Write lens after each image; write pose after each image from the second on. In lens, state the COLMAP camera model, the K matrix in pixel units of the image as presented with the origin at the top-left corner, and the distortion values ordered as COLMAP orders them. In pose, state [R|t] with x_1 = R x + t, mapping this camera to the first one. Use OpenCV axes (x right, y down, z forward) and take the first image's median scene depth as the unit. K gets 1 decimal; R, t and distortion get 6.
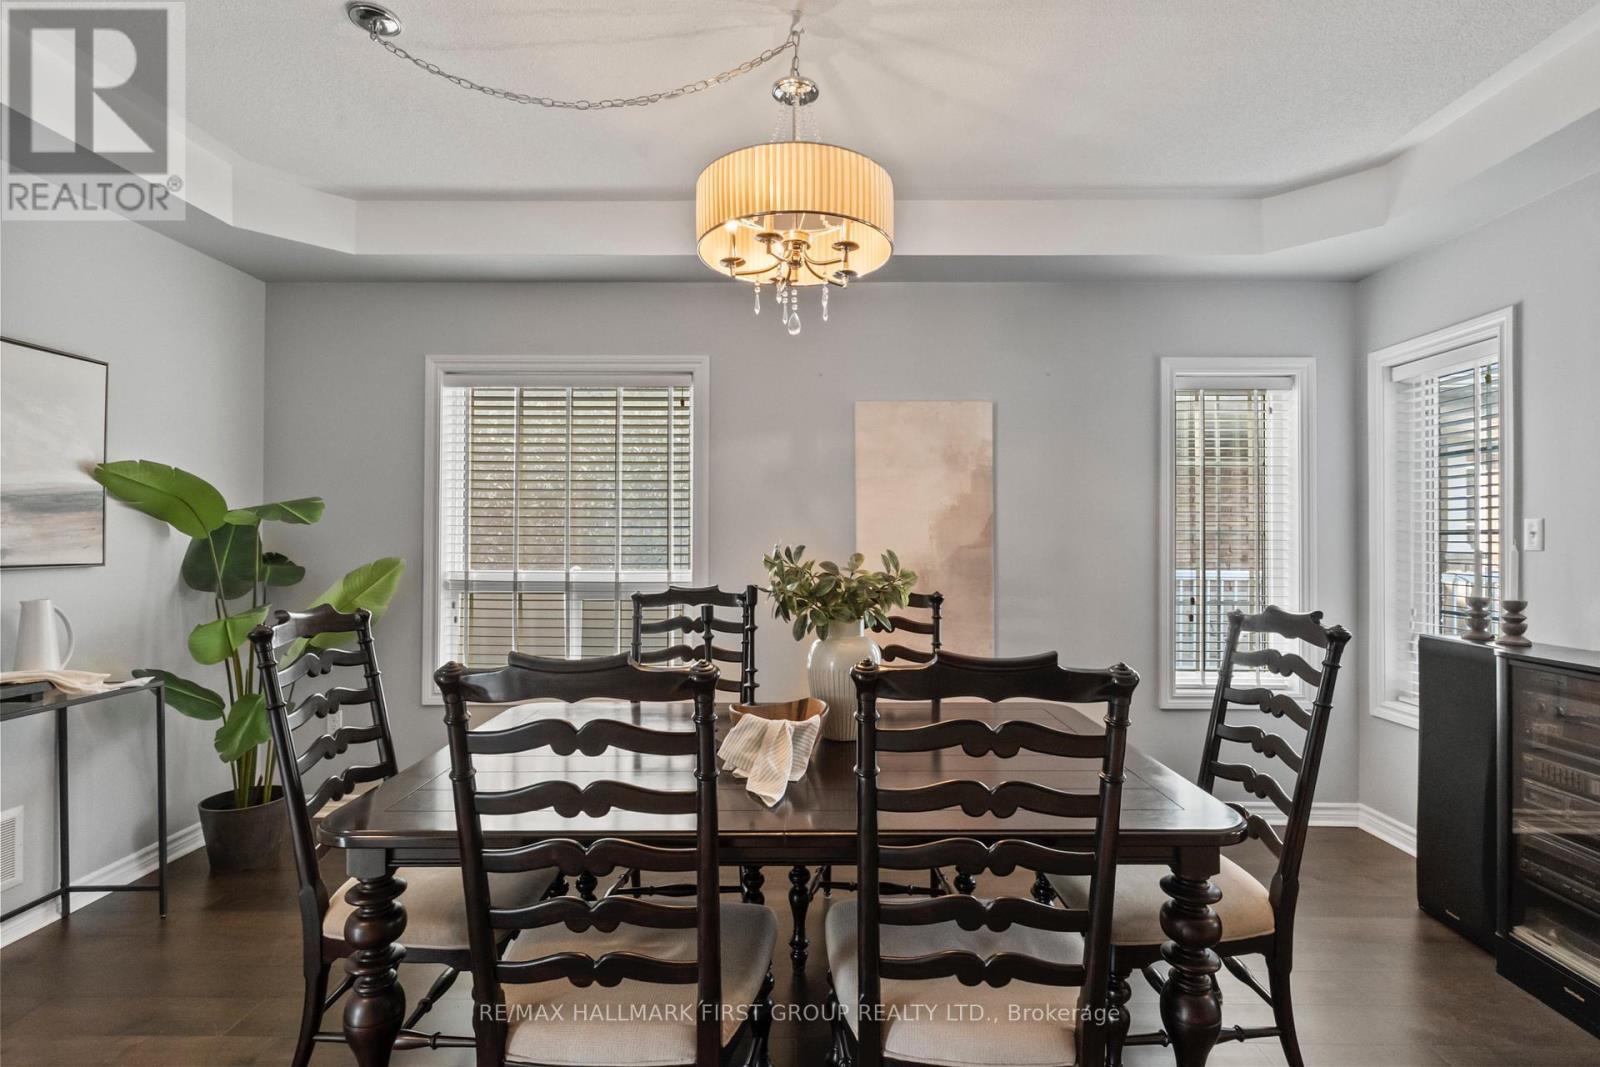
lens RADIAL K [[762.7, 0, 802.4], [0, 762.7, 544.9], [0, 0, 1]] dist [0.004149, 0.000960]
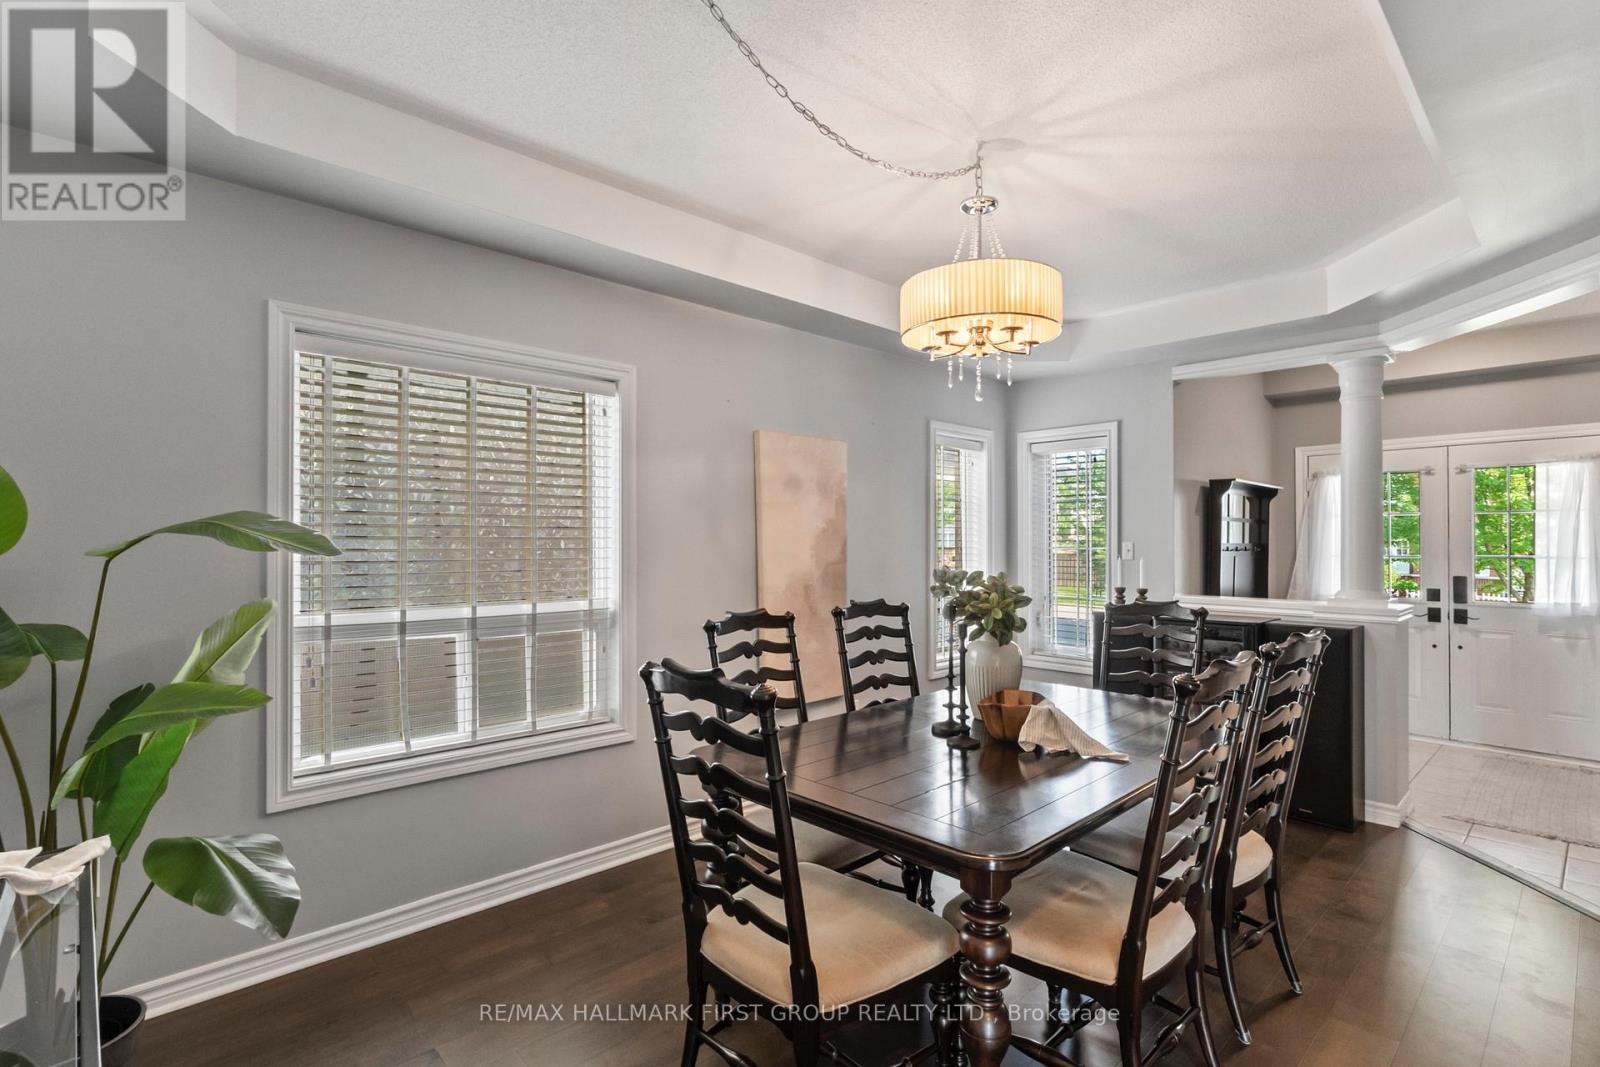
lens RADIAL K [[762.7, 0, 802.4], [0, 762.7, 544.9], [0, 0, 1]] dist [0.004149, 0.000960]
pose [[0.720629, -0.006728, 0.693289, -0.635860], [0.007541, 0.999970, 0.001866, -0.028214], [-0.693280, 0.003883, 0.720658, 0.182926]]
